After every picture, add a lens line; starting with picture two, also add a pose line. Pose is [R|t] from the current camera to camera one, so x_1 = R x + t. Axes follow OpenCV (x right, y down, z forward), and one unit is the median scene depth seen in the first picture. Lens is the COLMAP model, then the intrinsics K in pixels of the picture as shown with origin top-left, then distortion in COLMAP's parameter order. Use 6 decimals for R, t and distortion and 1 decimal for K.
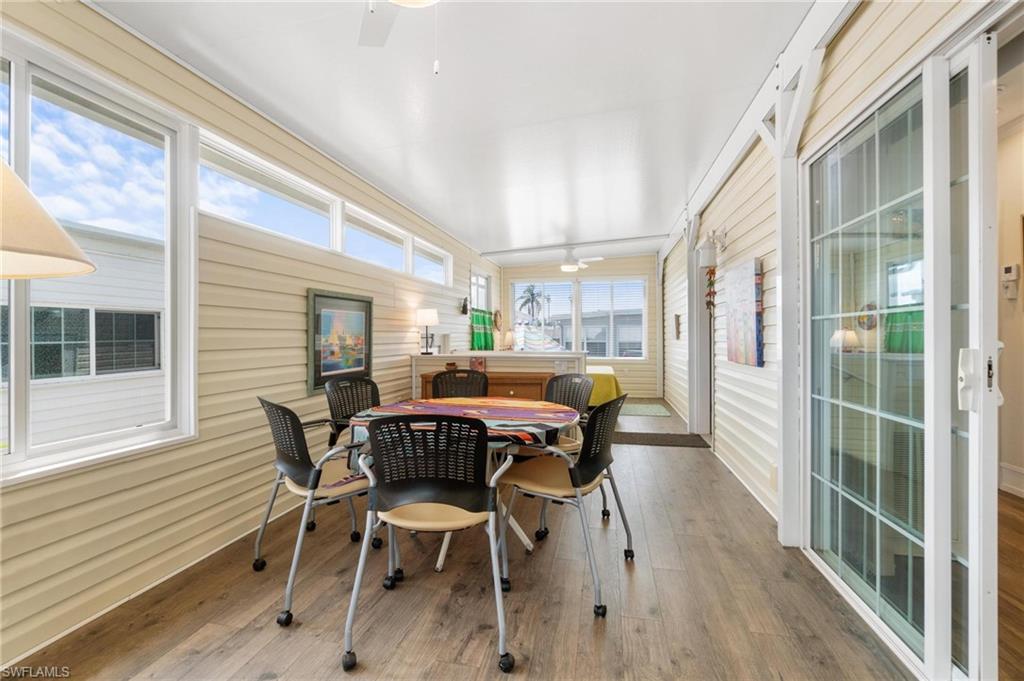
lens RADIAL K [[441.2, 0, 514.8], [0, 441.2, 336.4], [0, 0, 1]] dist [-0.006842, 0.003189]
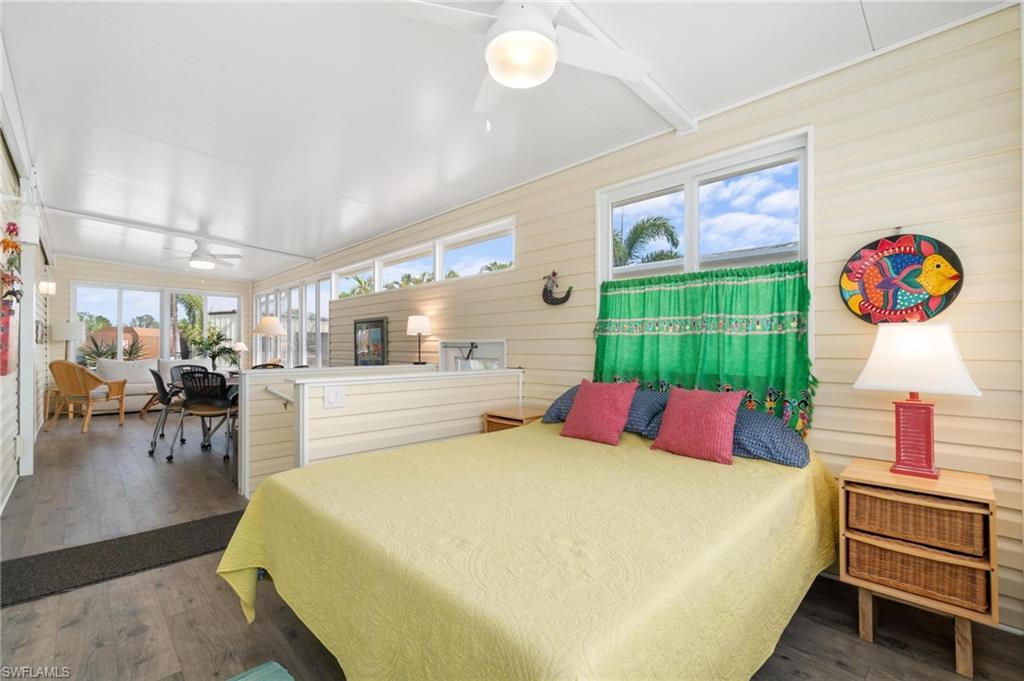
lens RADIAL K [[441.2, 0, 512.7], [0, 441.2, 339.1], [0, 0, 1]] dist [-0.006842, 0.003189]
pose [[-0.542471, -0.006078, -0.840053, 0.280988], [0.003016, 0.999953, -0.009182, -0.002021], [0.840069, -0.007515, -0.542427, 0.981092]]
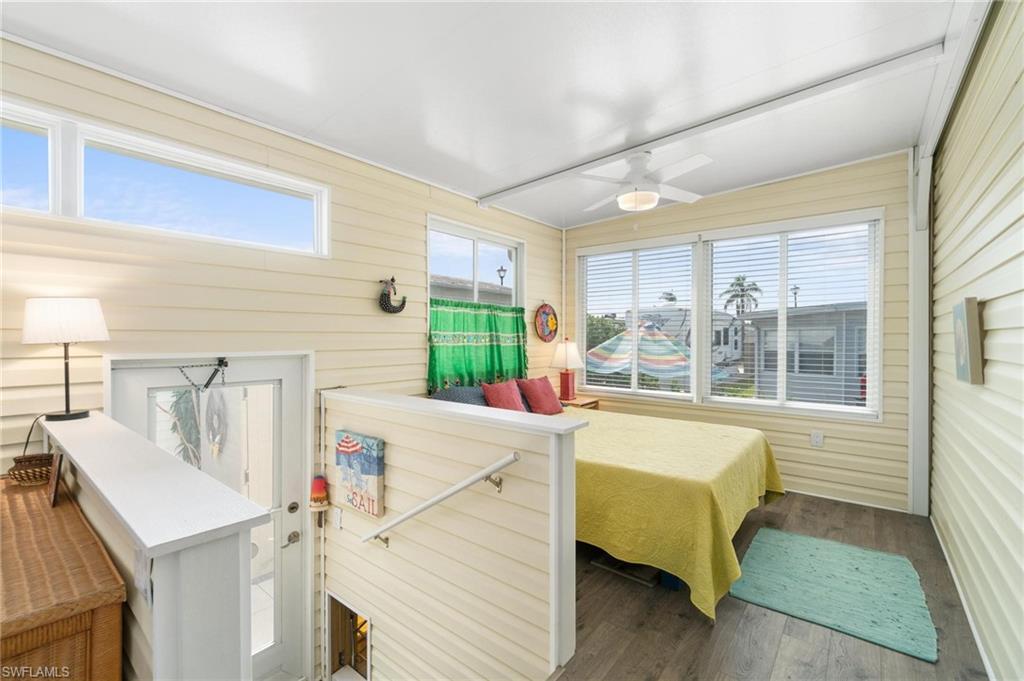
lens RADIAL K [[441.2, 0, 505.5], [0, 441.2, 342.4], [0, 0, 1]] dist [-0.006842, 0.003189]
pose [[0.891878, 0.012512, -0.452103, 0.177950], [-0.006723, 0.999874, 0.014410, -0.018306], [0.452226, -0.009812, 0.891849, 0.484263]]
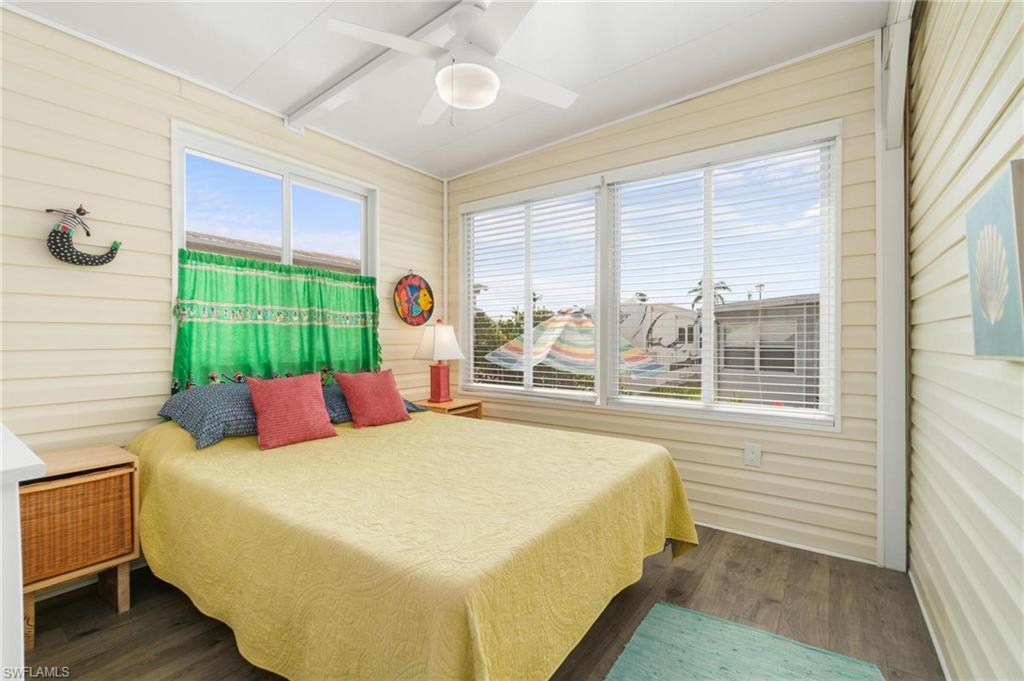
lens RADIAL K [[441.2, 0, 510.4], [0, 441.2, 341.7], [0, 0, 1]] dist [-0.006842, 0.003189]
pose [[0.915868, 0.009287, -0.401373, 0.225717], [-0.006423, 0.999943, 0.008480, 0.001065], [0.401429, -0.005189, 0.915876, 0.665204]]
